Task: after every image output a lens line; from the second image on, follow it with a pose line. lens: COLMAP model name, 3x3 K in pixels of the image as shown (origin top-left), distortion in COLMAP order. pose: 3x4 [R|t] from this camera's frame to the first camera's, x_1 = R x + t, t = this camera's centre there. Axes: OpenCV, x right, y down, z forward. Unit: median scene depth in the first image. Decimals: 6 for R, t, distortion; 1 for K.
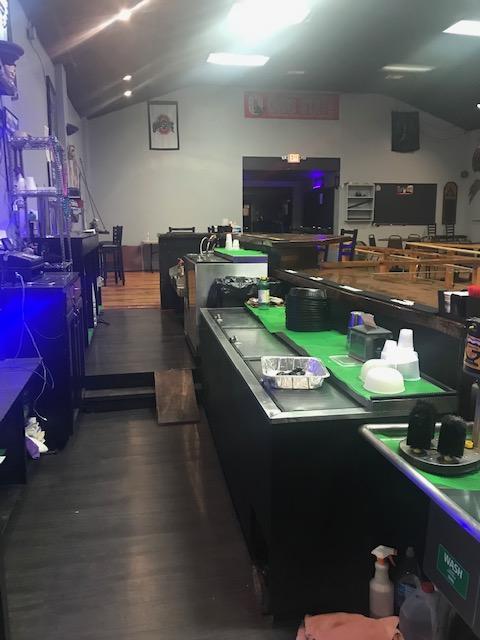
lens RADIAL K [[531.2, 0, 243.0], [0, 531.2, 318.8], [0, 0, 1]] dist [0.035099, -0.028780]
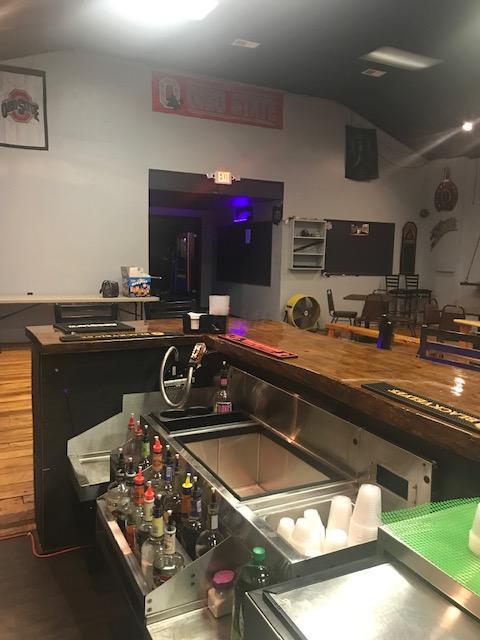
lens RADIAL K [[531.2, 0, 235.3], [0, 531.2, 319.5], [0, 0, 1]] dist [0.035099, -0.028780]
pose [[0.958753, -0.007616, 0.284138, -0.083856], [0.022439, 0.998549, -0.048950, -0.083397], [-0.283353, 0.053307, 0.957533, 0.341655]]
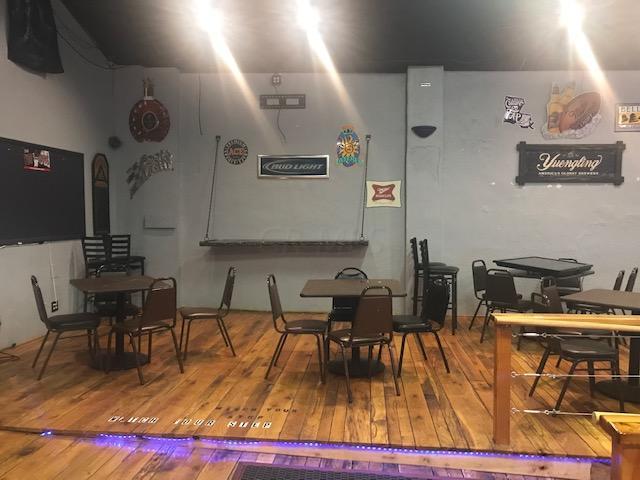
lens RADIAL K [[531.2, 0, 320.0], [0, 531.2, 236.6], [0, 0, 1]] dist [0.035099, -0.028780]
pose [[0.271295, -0.038977, 0.961707, -0.043210], [0.167330, 0.985874, -0.007247, -0.146056], [-0.947840, 0.162889, 0.273984, 0.703531]]
